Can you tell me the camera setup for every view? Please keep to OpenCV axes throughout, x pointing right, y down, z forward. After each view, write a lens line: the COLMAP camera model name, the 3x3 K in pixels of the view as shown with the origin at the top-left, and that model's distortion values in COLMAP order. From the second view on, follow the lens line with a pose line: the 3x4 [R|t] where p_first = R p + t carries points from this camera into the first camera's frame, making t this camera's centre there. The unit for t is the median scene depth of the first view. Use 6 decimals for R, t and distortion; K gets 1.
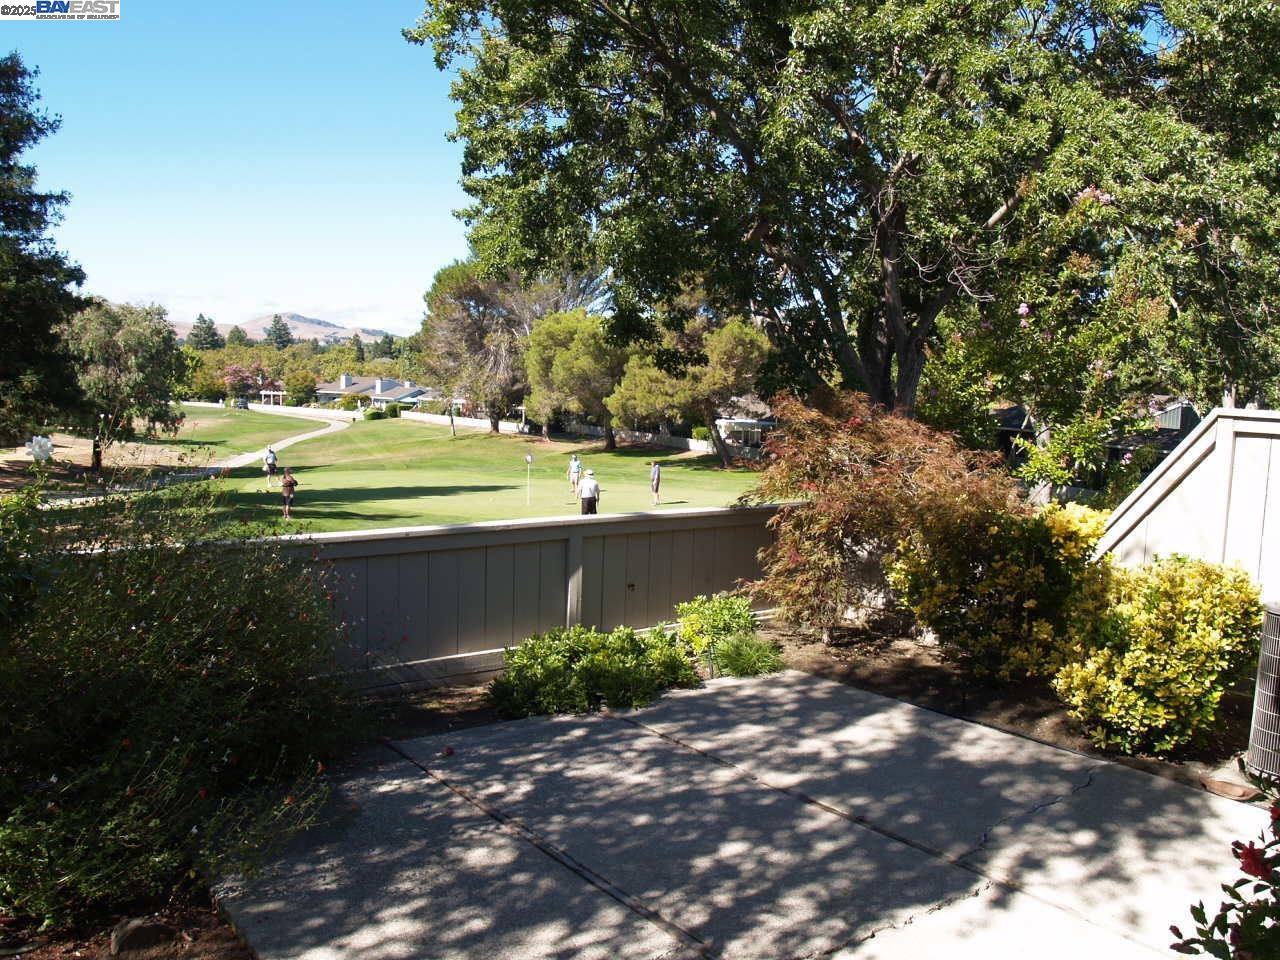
lens RADIAL K [[1041.4, 0, 636.4], [0, 1041.4, 490.2], [0, 0, 1]] dist [-0.125083, 0.083582]
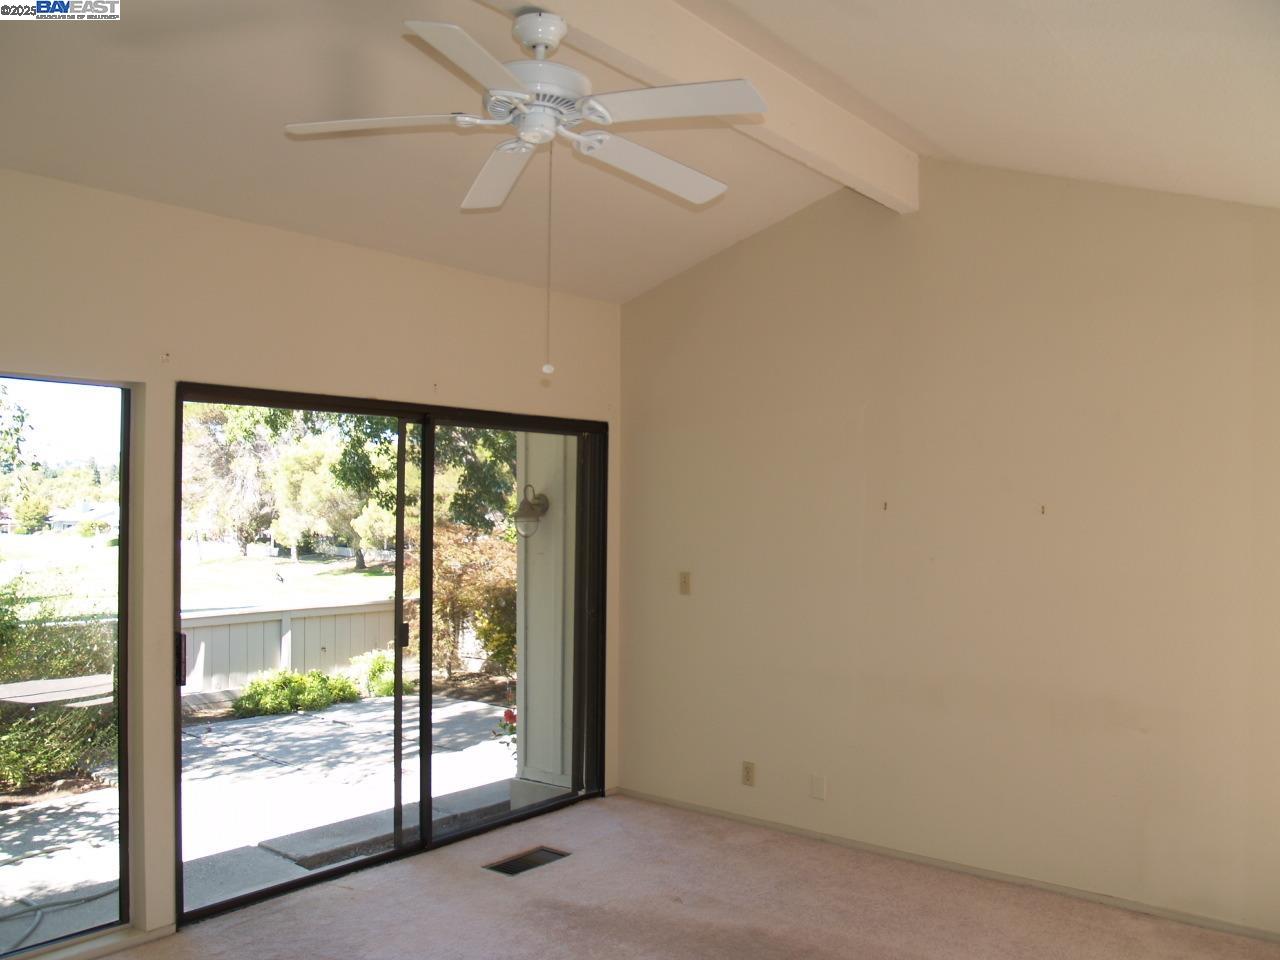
lens RADIAL K [[1041.4, 0, 640.3], [0, 1041.4, 483.0], [0, 0, 1]] dist [-0.125083, 0.083582]
pose [[0.972295, -0.020033, 0.232899, 0.011218], [0.047294, 0.992575, -0.112064, 0.004114], [-0.228924, 0.119974, 0.966023, -0.071142]]
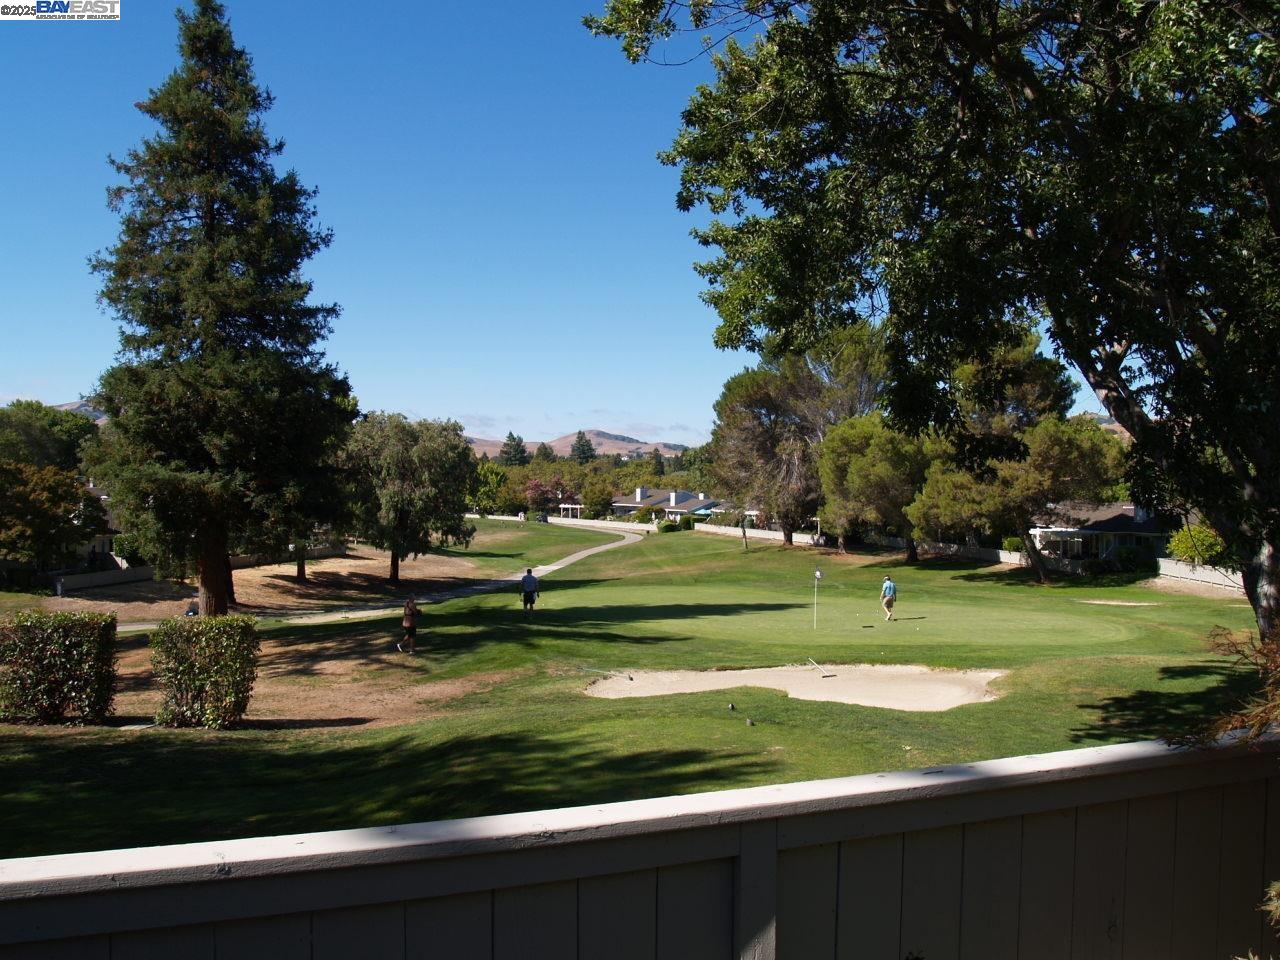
lens RADIAL K [[1041.4, 0, 636.7], [0, 1041.4, 498.0], [0, 0, 1]] dist [-0.125083, 0.083582]
pose [[0.959254, -0.017776, -0.281985, 0.000474], [-0.010444, 0.995106, -0.098261, -0.004289], [0.282352, 0.097202, 0.954374, 0.062797]]
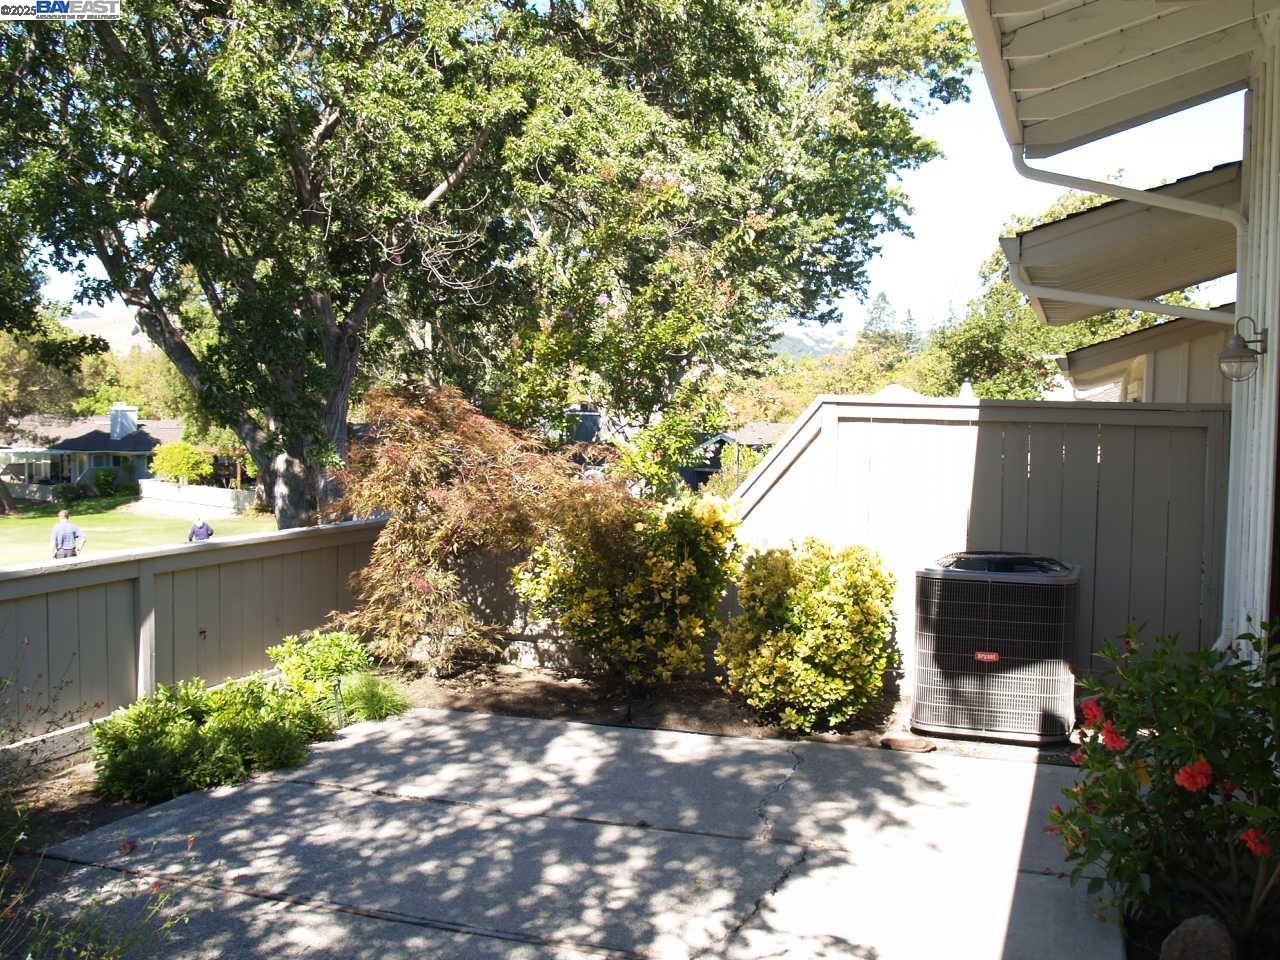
lens RADIAL K [[1307.6, 0, 642.9], [0, 1307.6, 477.5], [0, 0, 1]] dist [-0.119940, 0.000000]
pose [[0.838065, -0.043538, 0.543830, -0.026516], [0.065753, 0.997605, -0.021463, 0.001758], [-0.541593, 0.053746, 0.838921, -0.001215]]
